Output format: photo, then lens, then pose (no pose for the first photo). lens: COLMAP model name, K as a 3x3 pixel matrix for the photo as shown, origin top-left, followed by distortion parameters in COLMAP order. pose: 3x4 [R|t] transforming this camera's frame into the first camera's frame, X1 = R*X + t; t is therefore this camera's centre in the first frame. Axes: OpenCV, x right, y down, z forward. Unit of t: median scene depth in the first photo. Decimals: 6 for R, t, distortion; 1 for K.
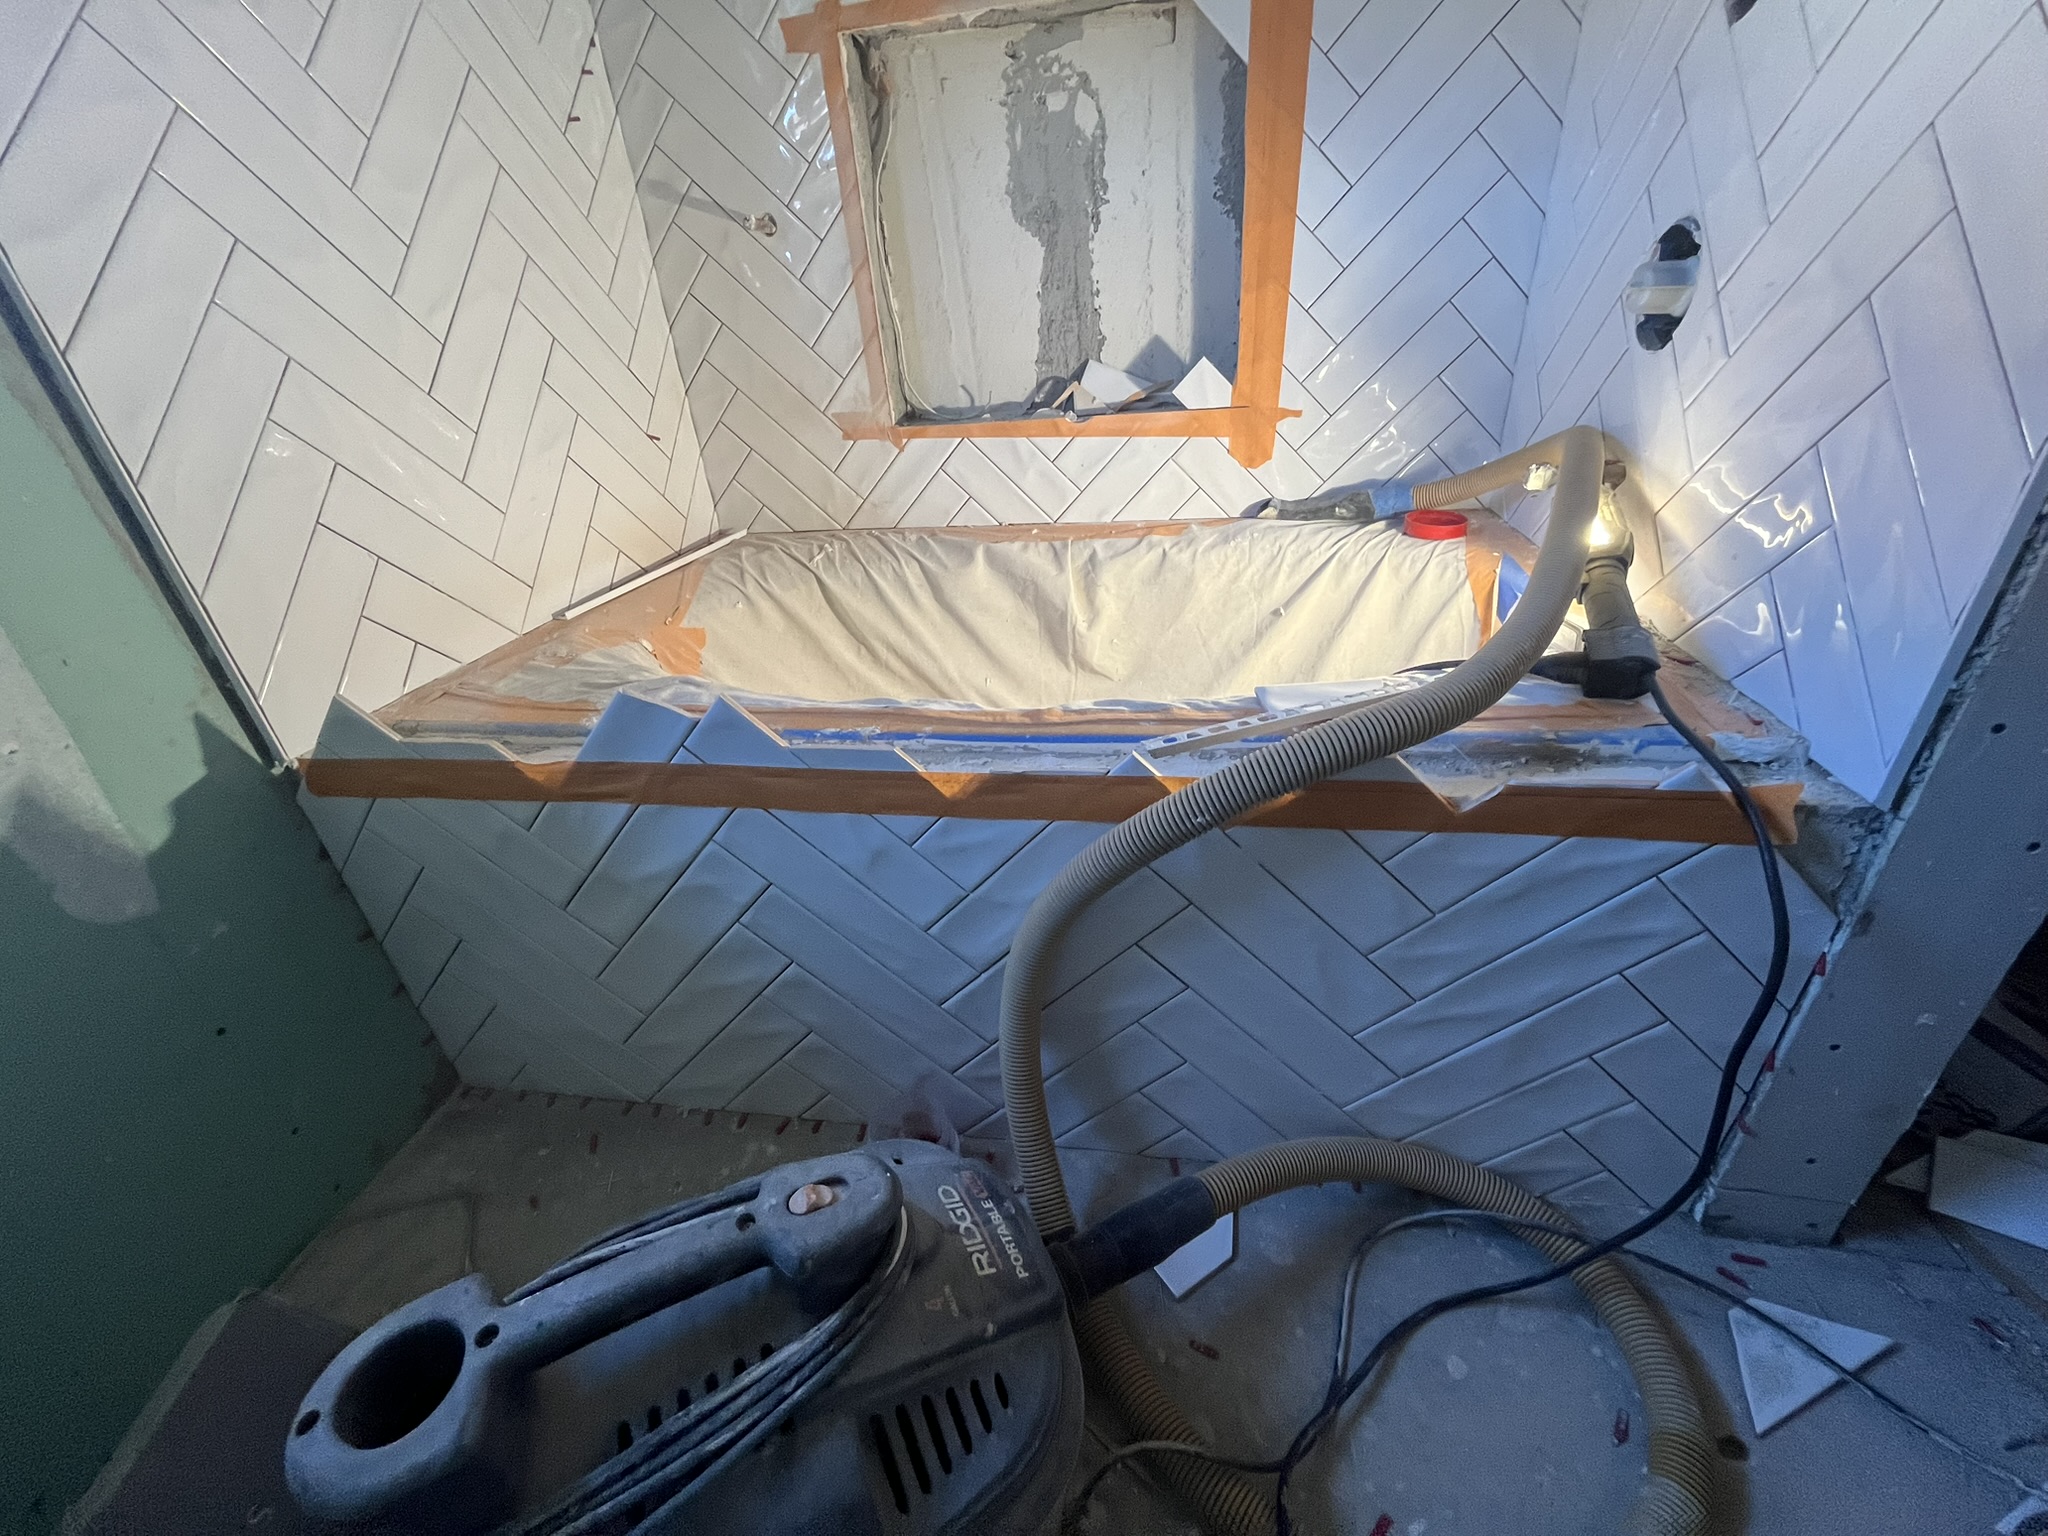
lens RADIAL K [[827.0, 0, 1023.5], [0, 827.0, 768.5], [0, 0, 1]] dist [-0.003817, 0.000299]
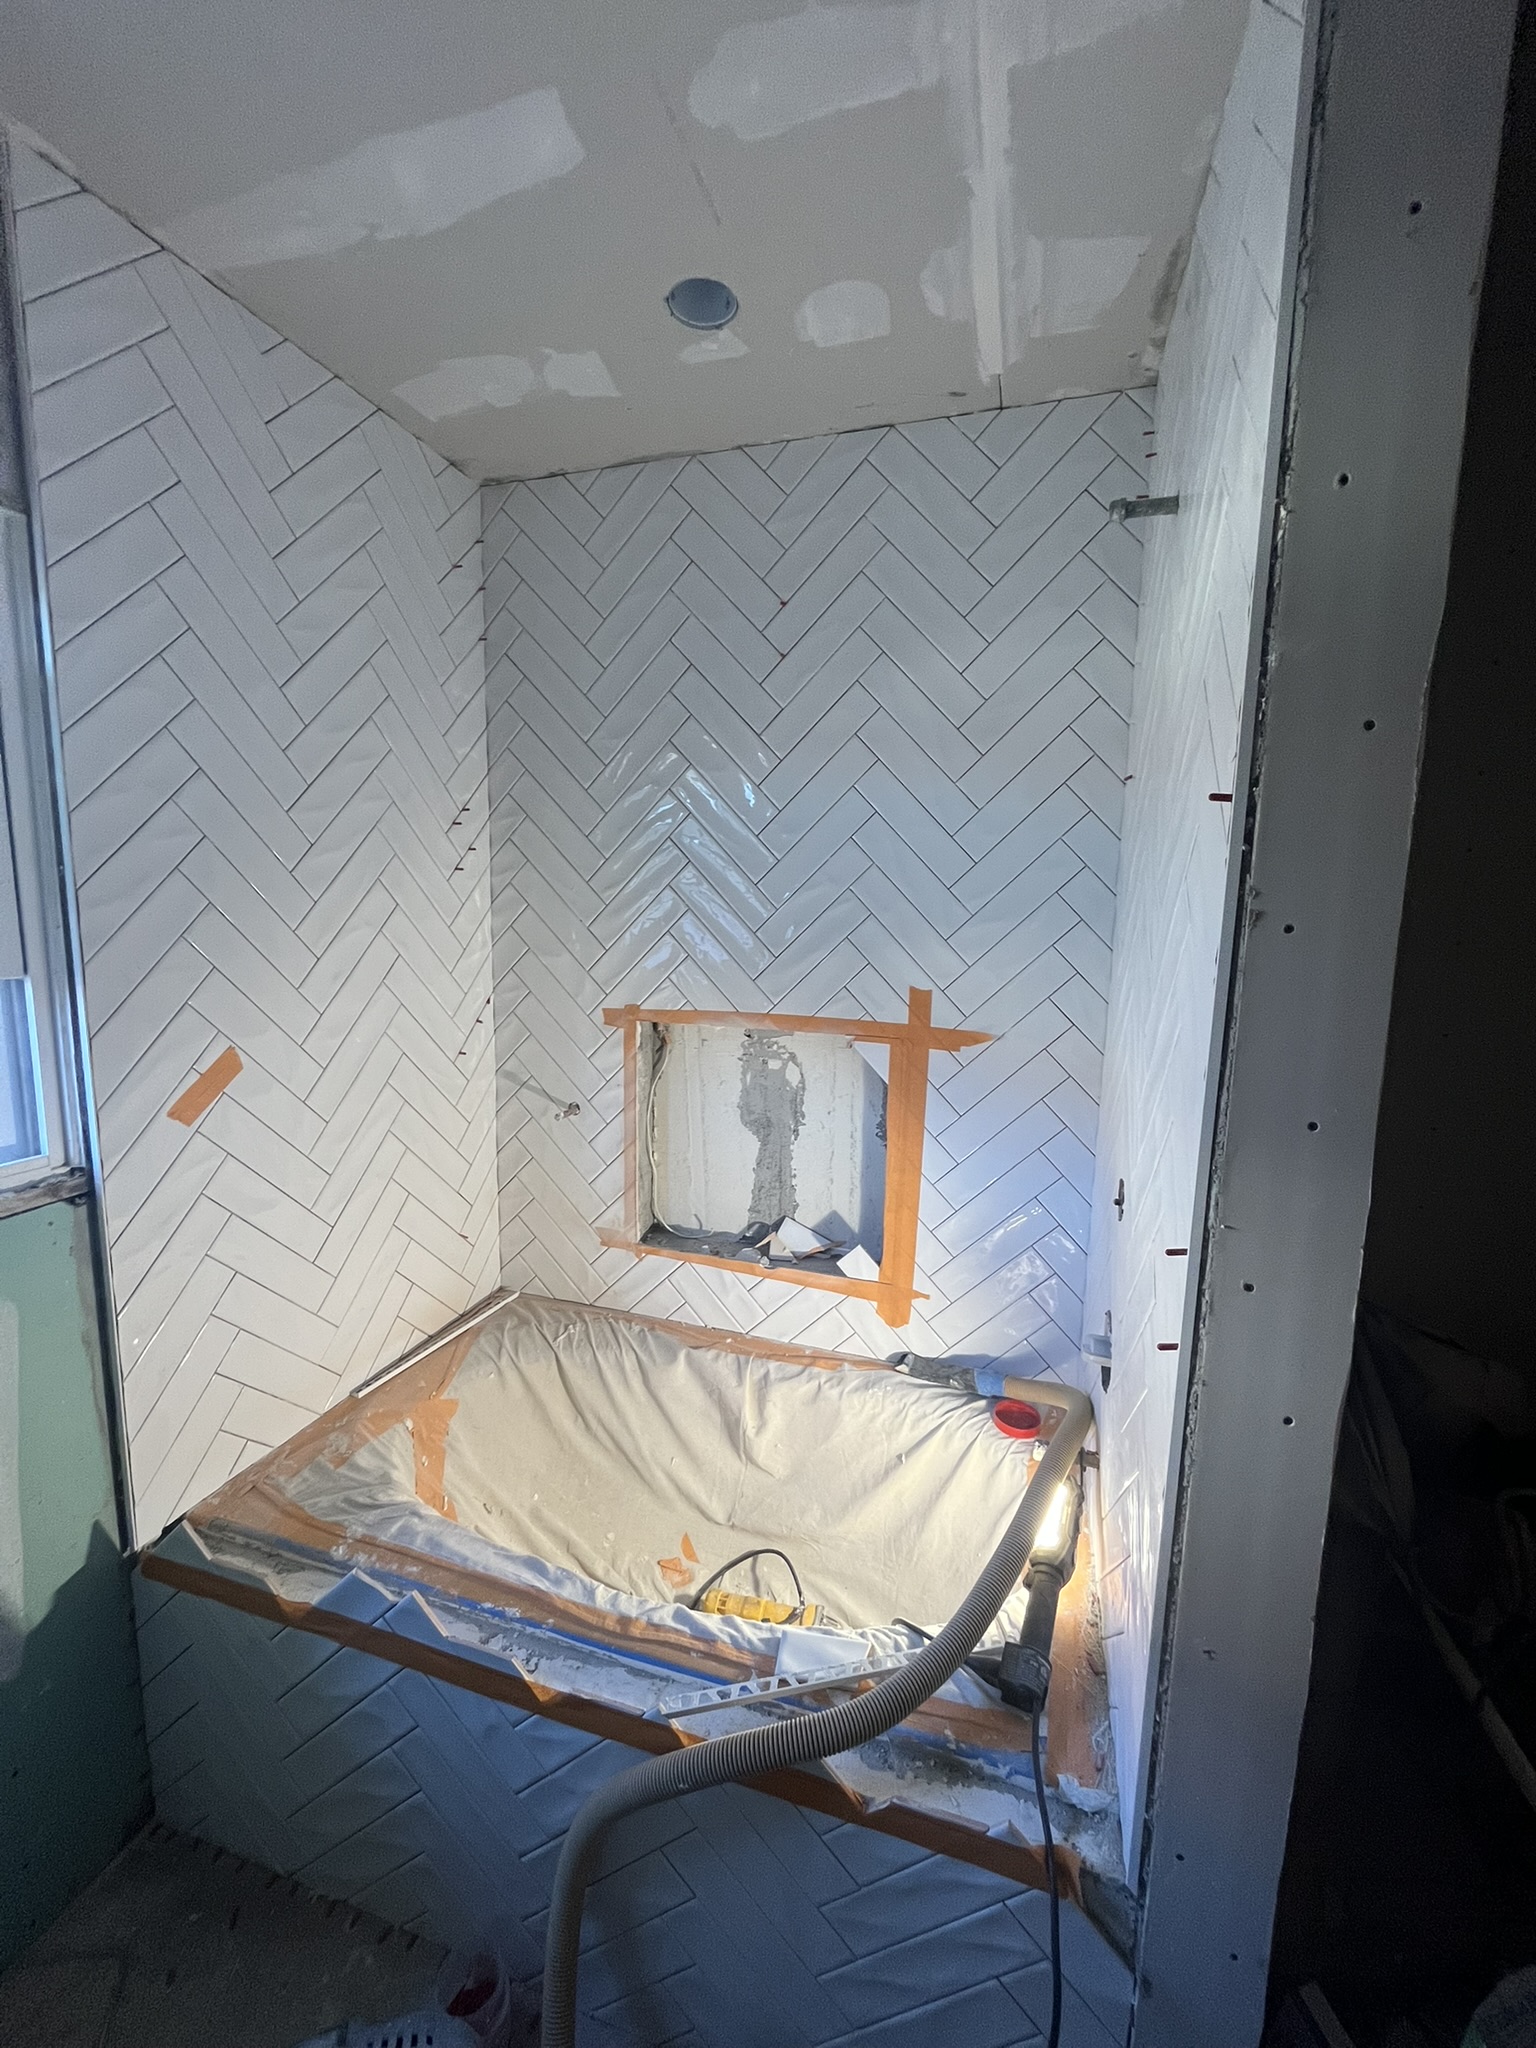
lens RADIAL K [[827.0, 0, 768.6], [0, 827.0, 1024.4], [0, 0, 1]] dist [-0.003817, 0.000299]
pose [[0.987617, 0.110584, -0.111283, 0.183582], [-0.142910, 0.926787, -0.347336, -0.343403], [0.064726, 0.358939, 0.931114, -0.411742]]
